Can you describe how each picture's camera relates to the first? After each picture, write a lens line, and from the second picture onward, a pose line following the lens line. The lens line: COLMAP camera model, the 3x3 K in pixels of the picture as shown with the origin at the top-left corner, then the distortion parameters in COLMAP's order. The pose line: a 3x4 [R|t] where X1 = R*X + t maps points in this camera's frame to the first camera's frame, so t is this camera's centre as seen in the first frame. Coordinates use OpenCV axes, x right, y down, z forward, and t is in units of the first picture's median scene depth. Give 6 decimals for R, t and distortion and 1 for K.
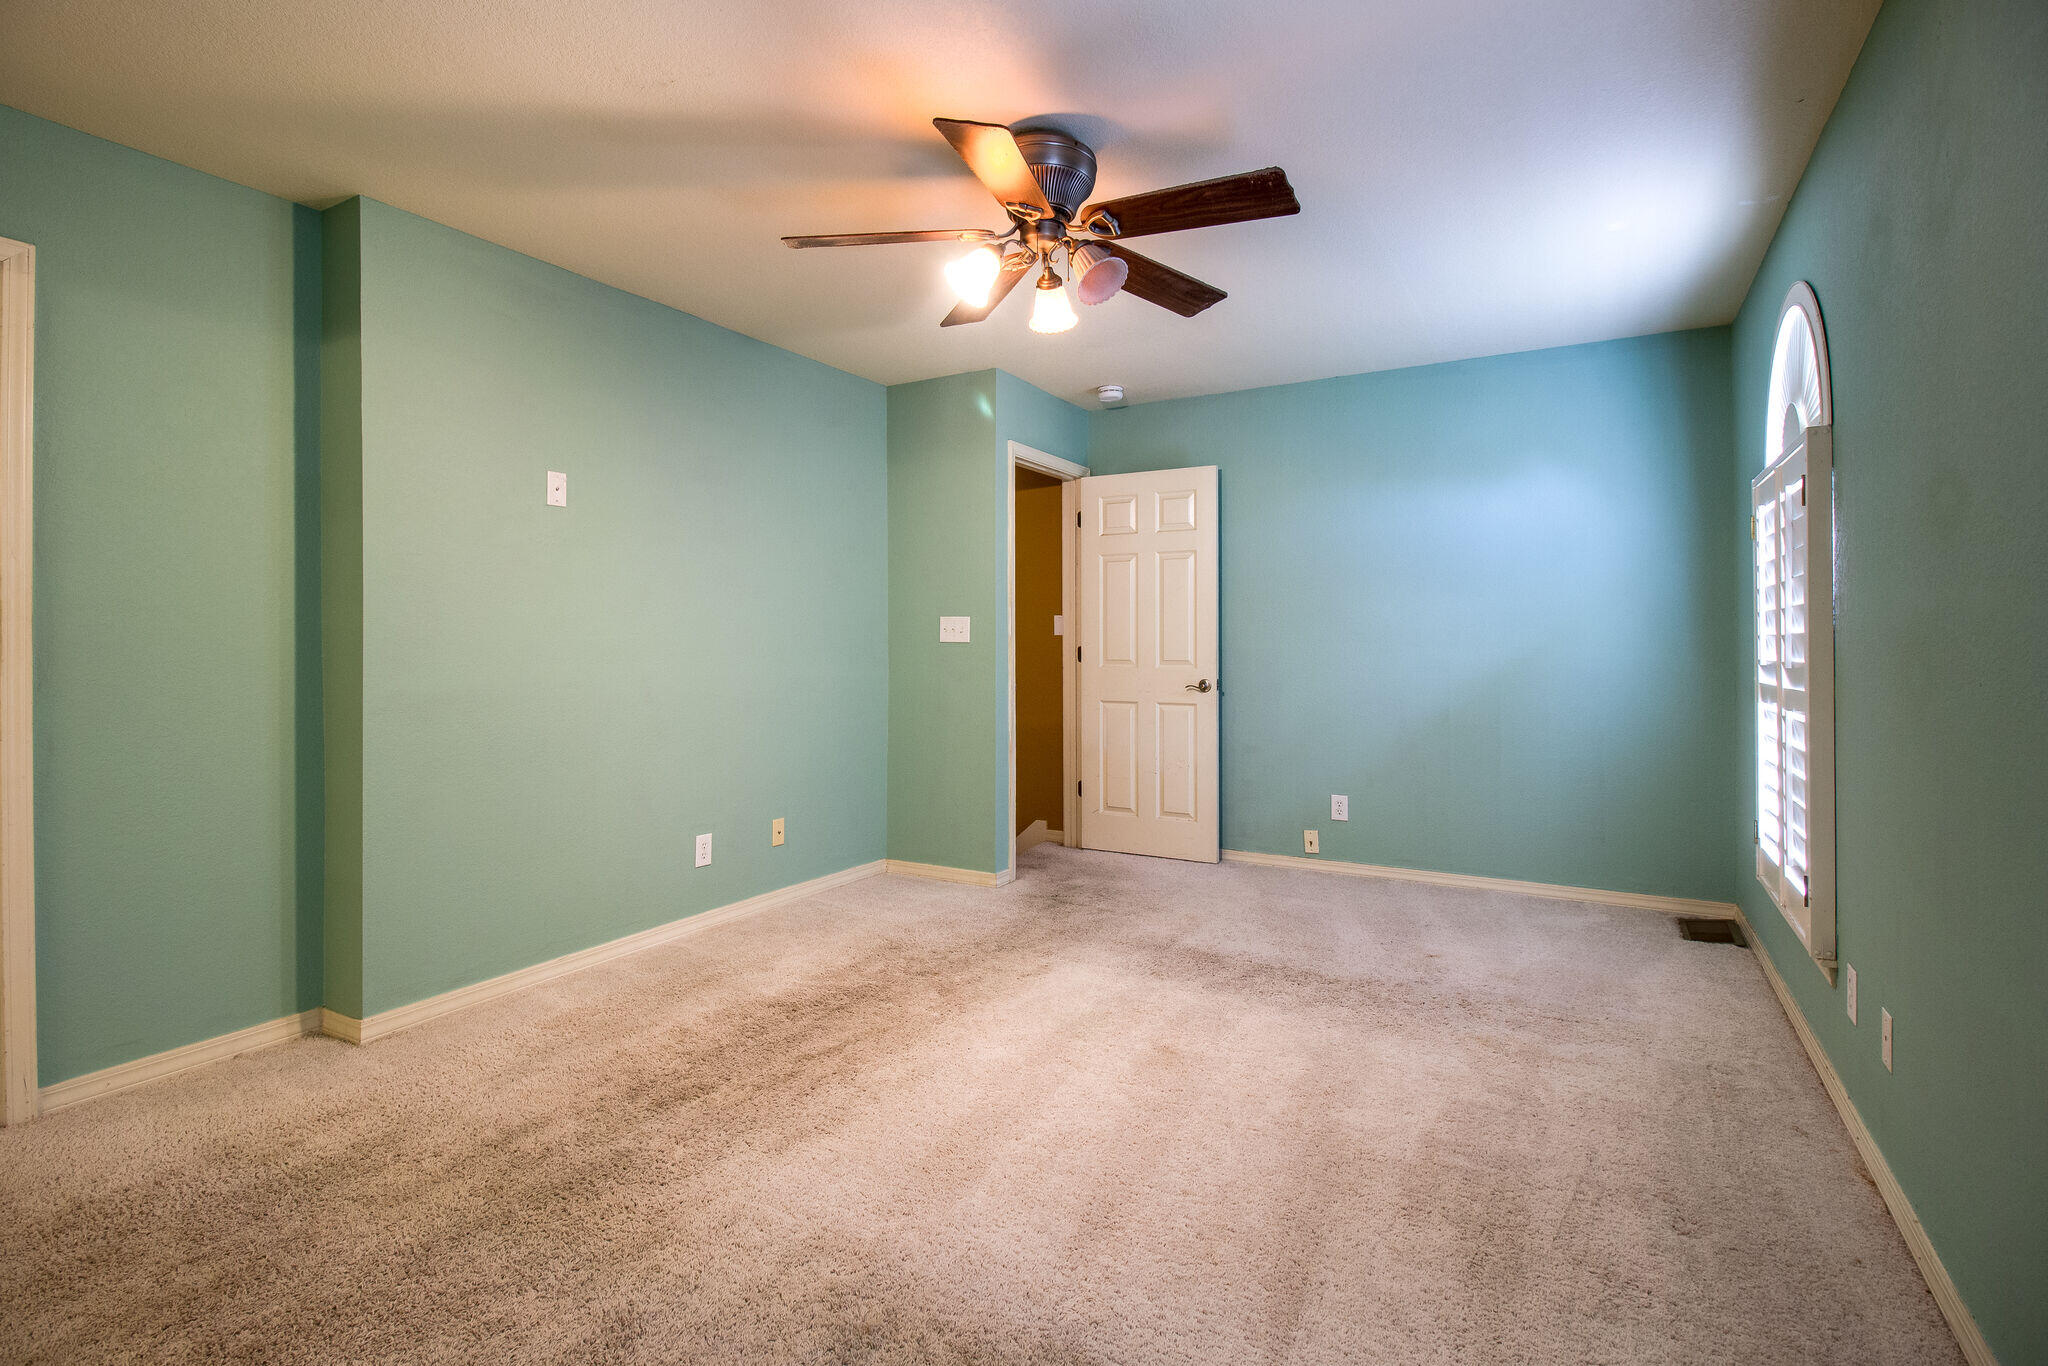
lens RADIAL K [[956.6, 0, 1066.1], [0, 956.6, 642.6], [0, 0, 1]] dist [0.012143, -0.009686]
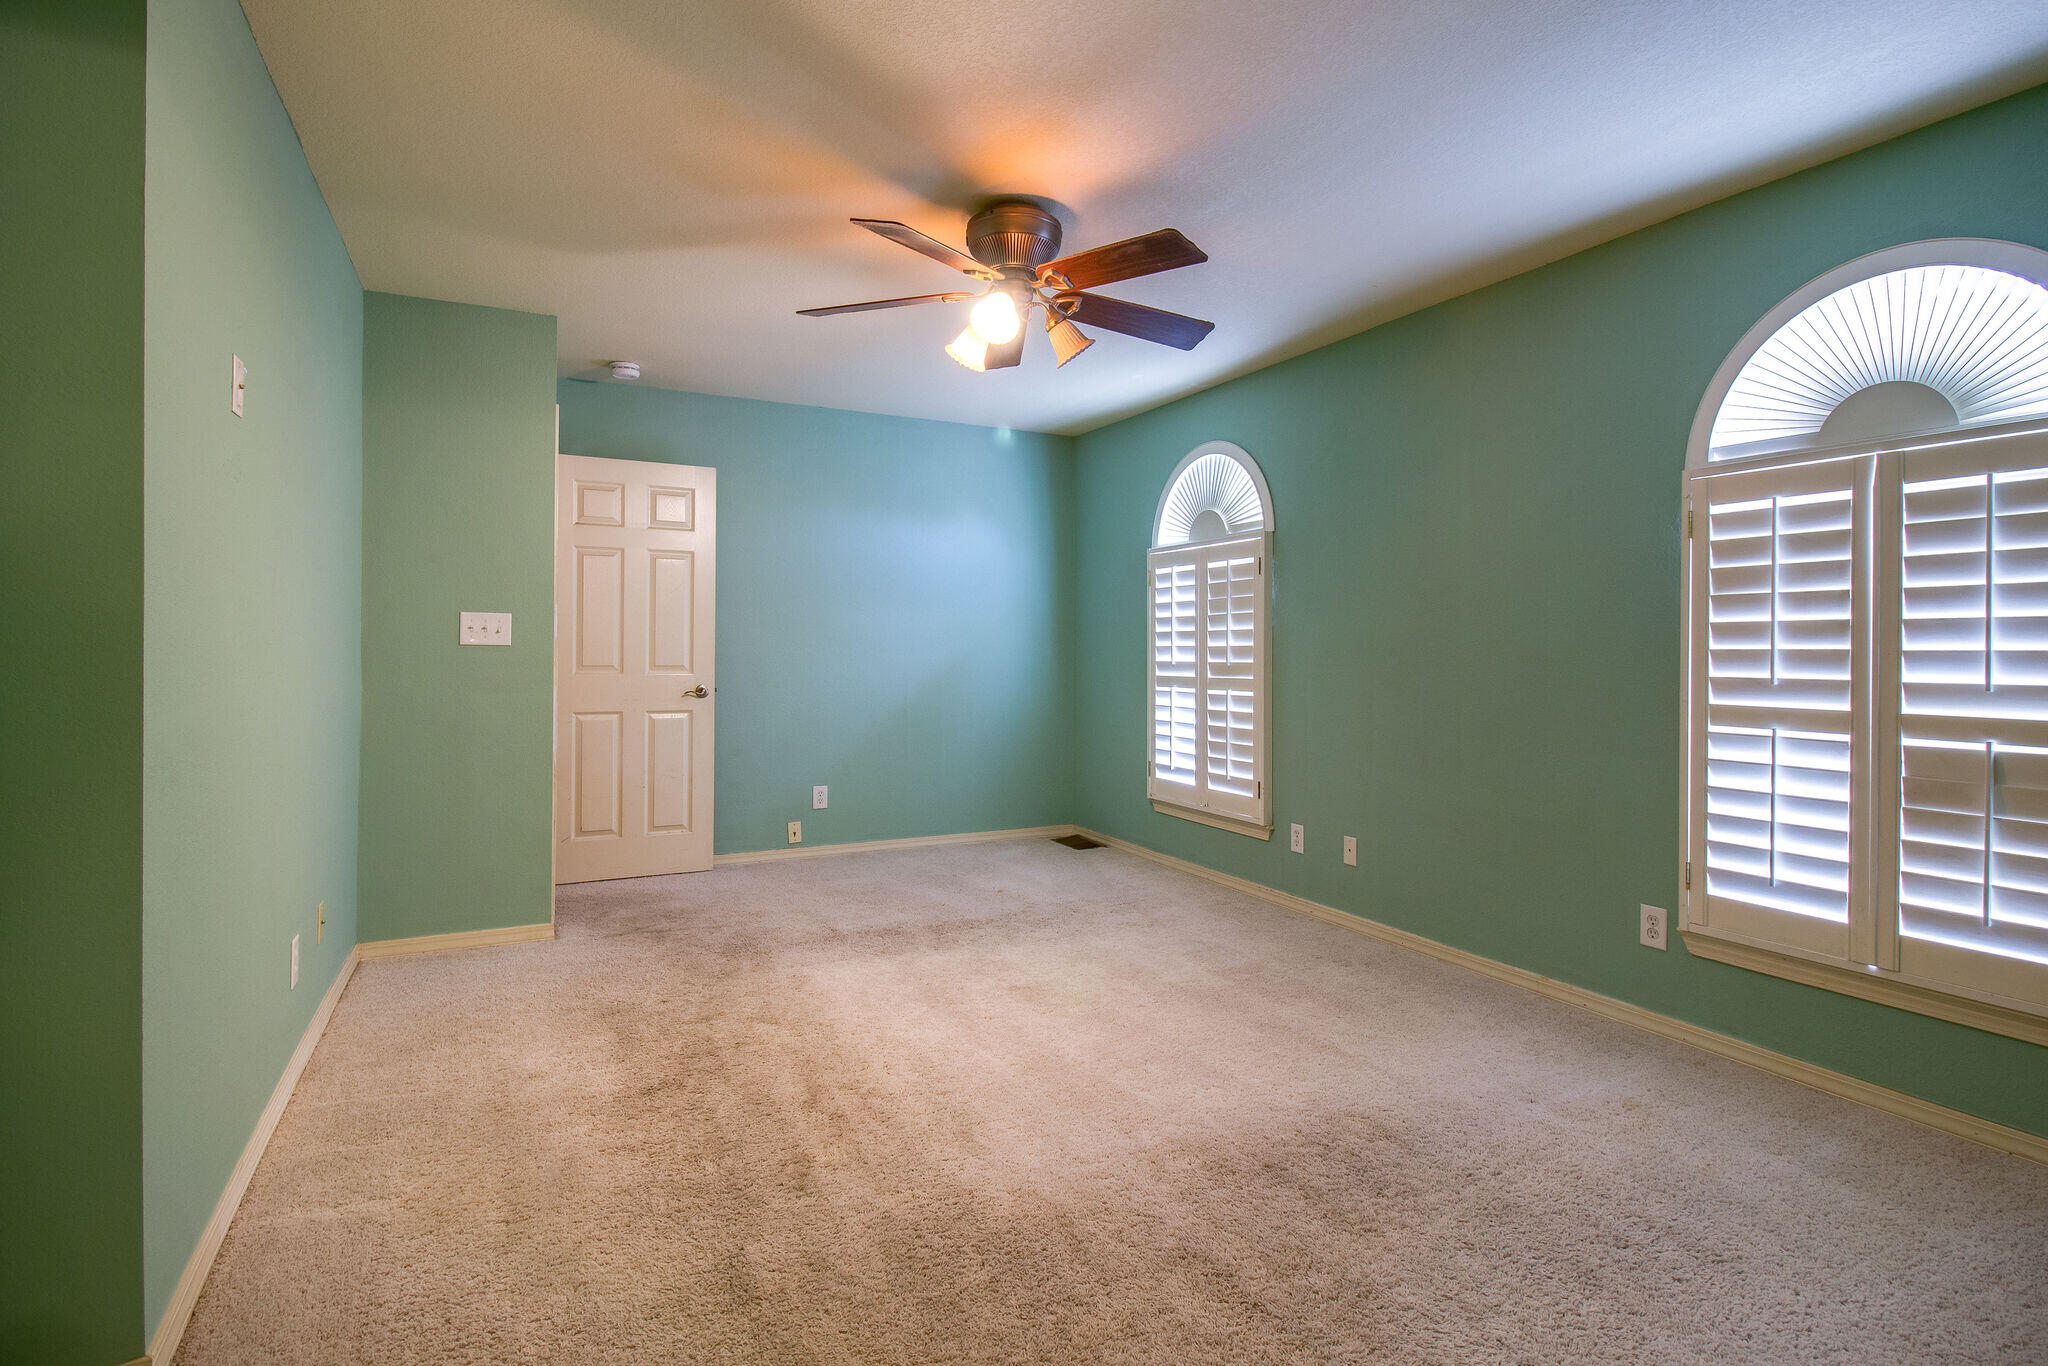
lens RADIAL K [[956.6, 0, 1031.4], [0, 956.6, 666.3], [0, 0, 1]] dist [0.012143, -0.009686]
pose [[0.570167, -0.007467, 0.821495, -0.710900], [-0.010737, 0.999806, 0.016540, -0.001174], [-0.821459, -0.018251, 0.569975, 0.246773]]
